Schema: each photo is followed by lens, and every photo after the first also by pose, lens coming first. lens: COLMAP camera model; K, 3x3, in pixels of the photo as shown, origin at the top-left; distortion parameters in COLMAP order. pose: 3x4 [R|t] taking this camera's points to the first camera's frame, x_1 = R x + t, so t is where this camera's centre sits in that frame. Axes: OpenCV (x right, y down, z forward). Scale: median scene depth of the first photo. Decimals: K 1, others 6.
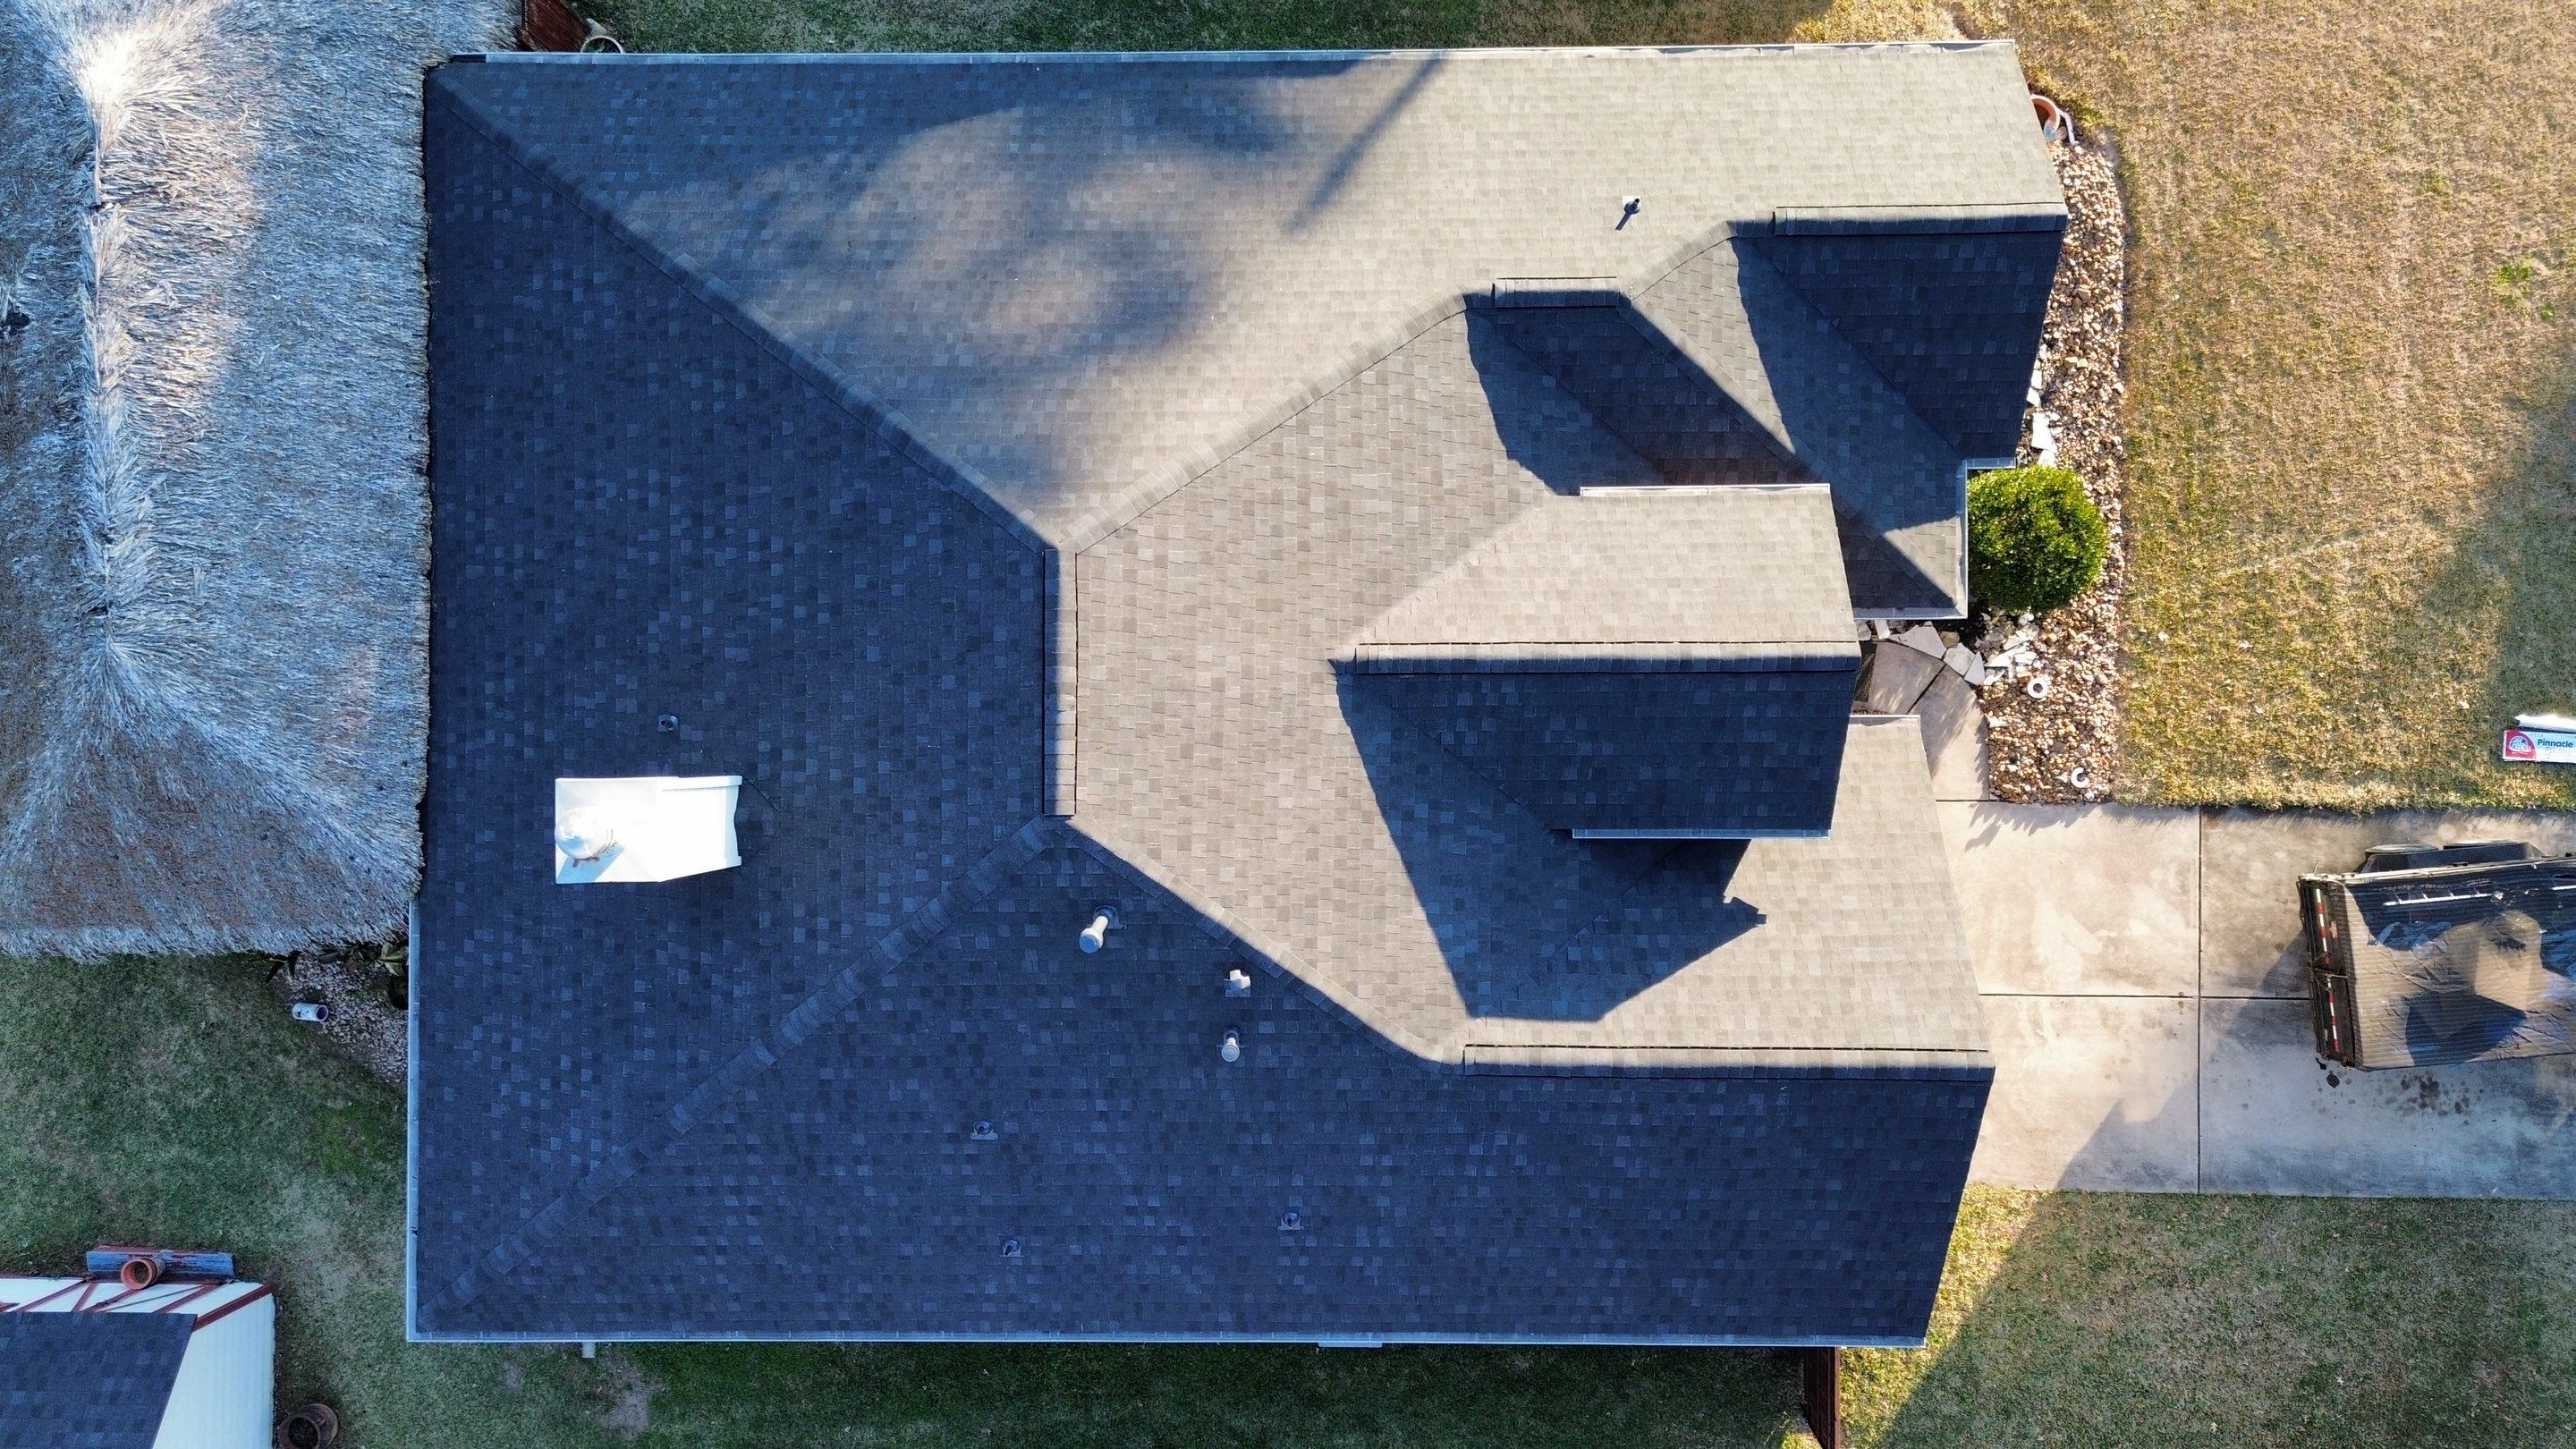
lens RADIAL K [[1822.4, 0, 1292.5], [0, 1822.4, 731.7], [0, 0, 1]] dist [0.080991, -0.081563]
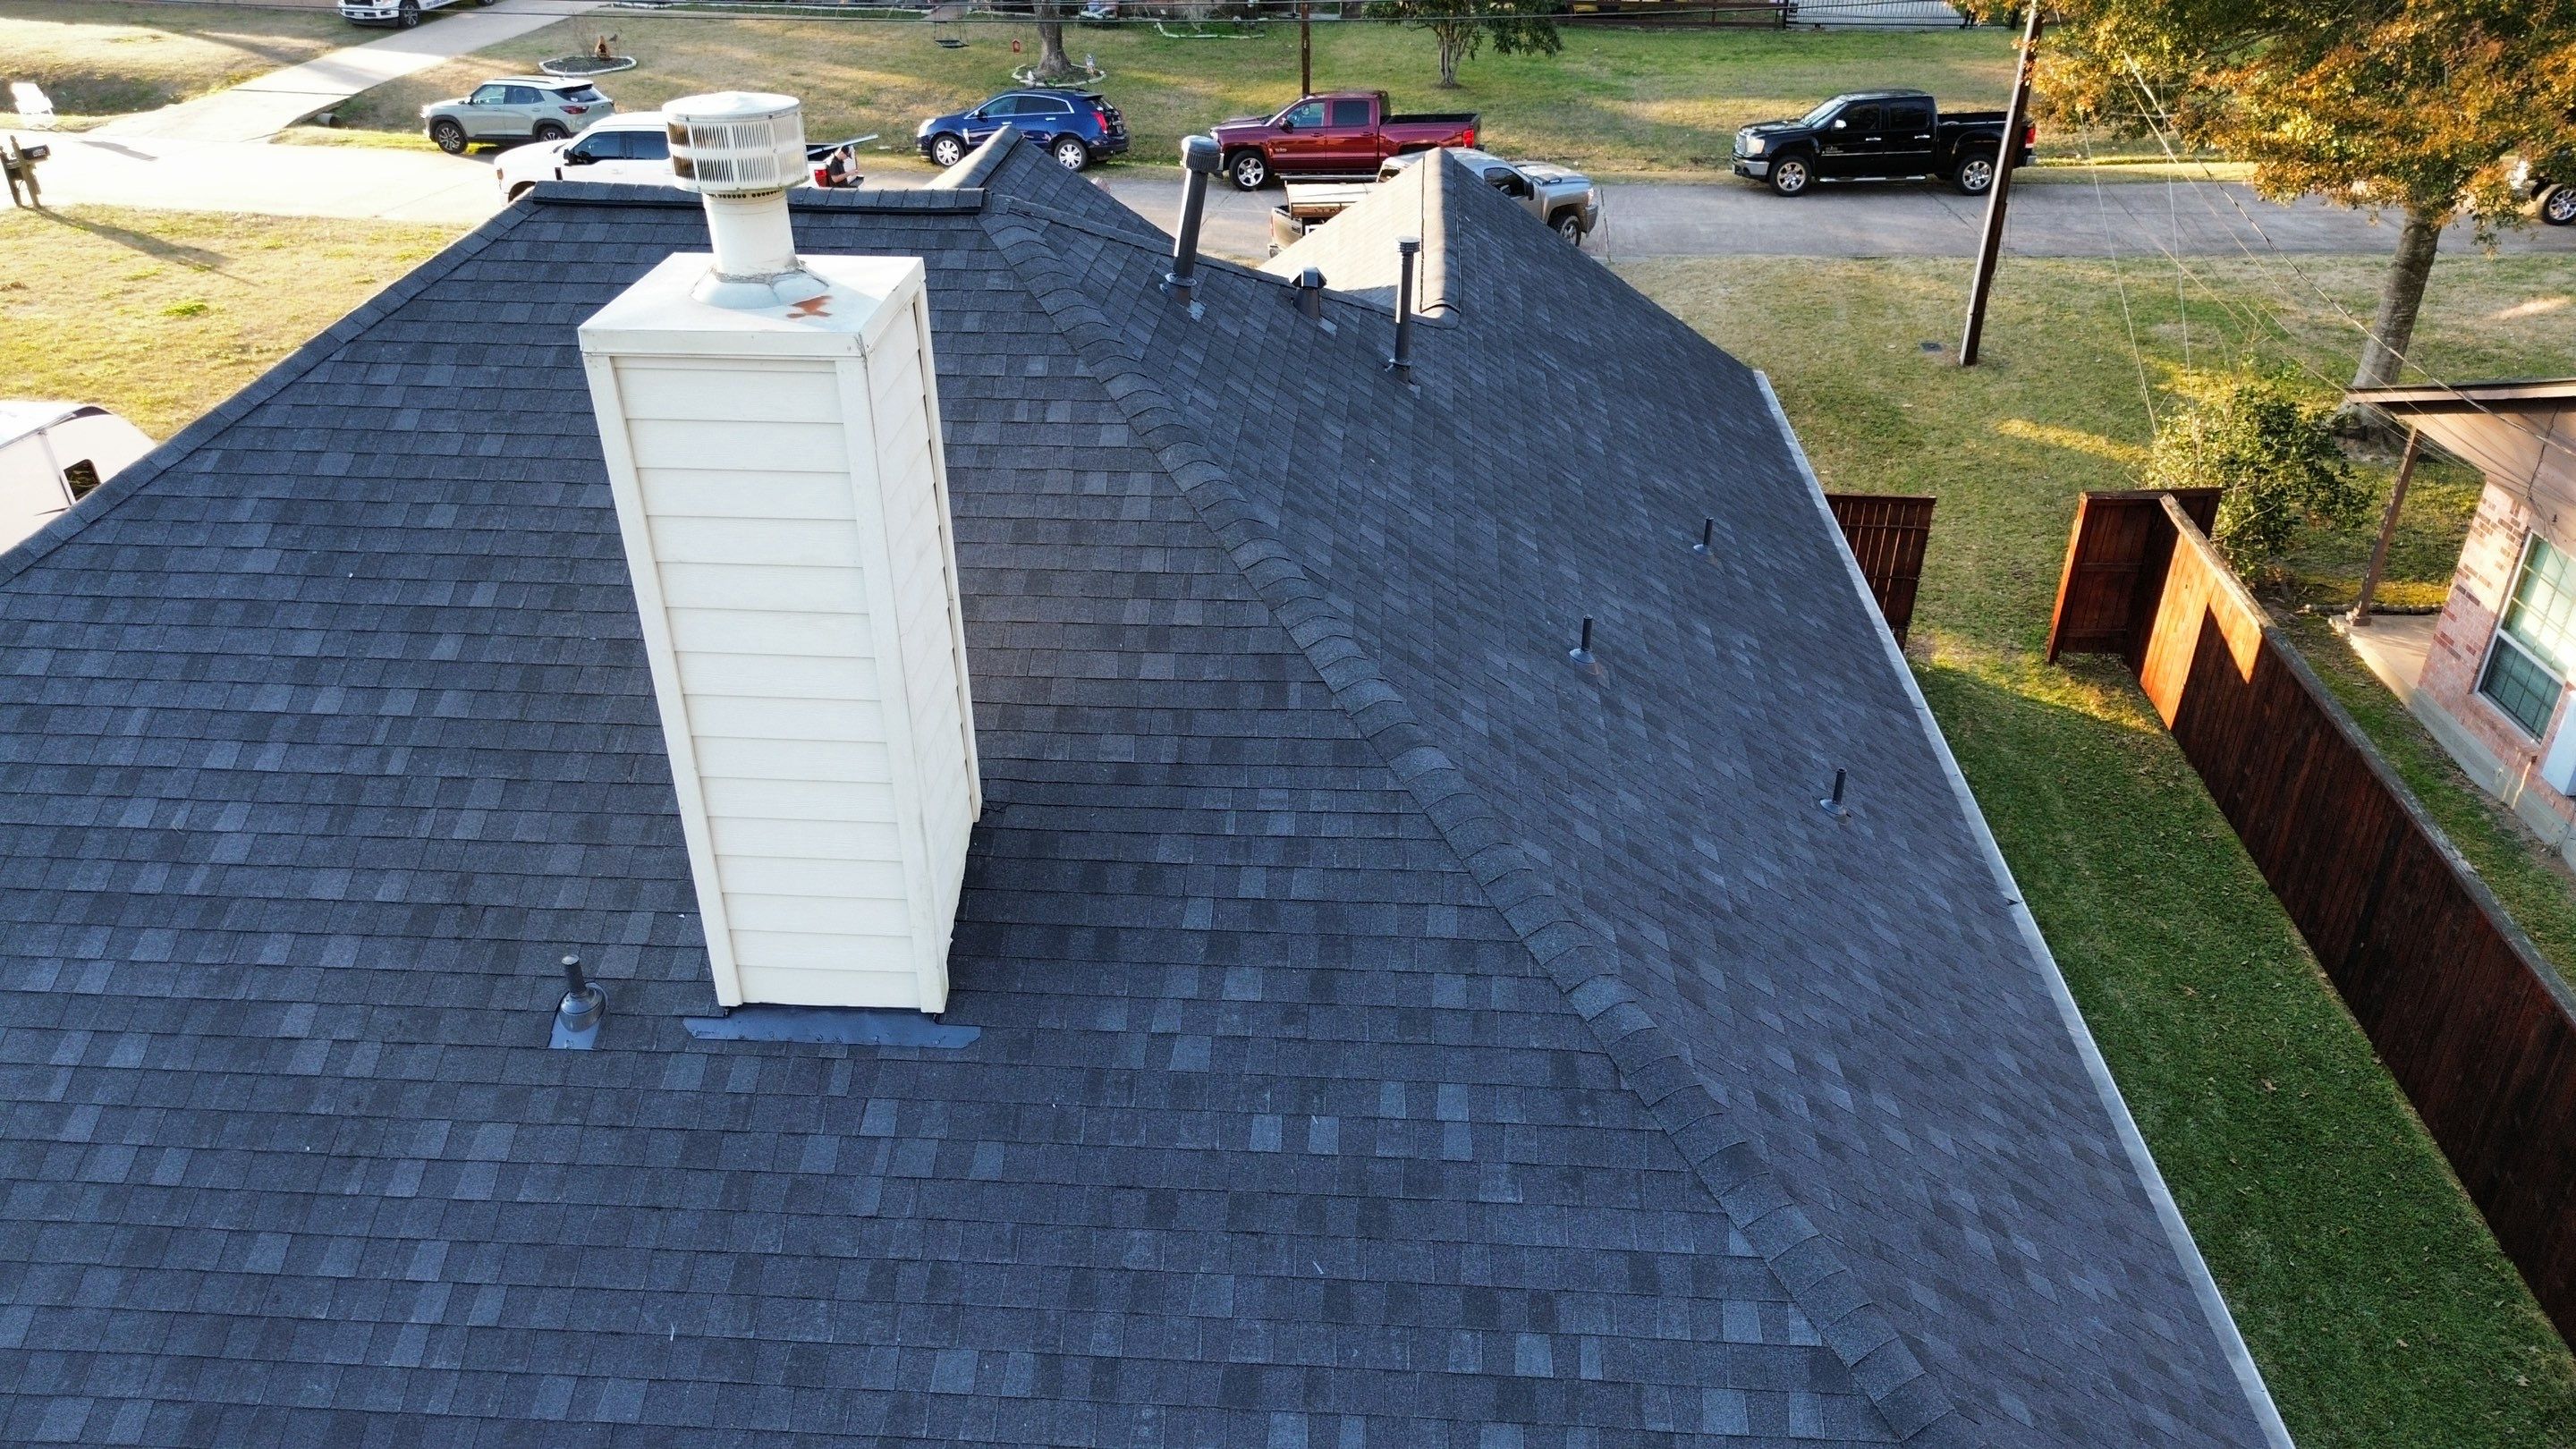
lens RADIAL K [[1822.4, 0, 1300.7], [0, 1822.4, 729.1], [0, 0, 1]] dist [0.080991, -0.081563]
pose [[0.062884, -0.474748, 0.877872, -0.614532], [0.997994, 0.036403, -0.051802, 0.156305], [-0.007364, 0.879368, 0.476085, 0.738954]]
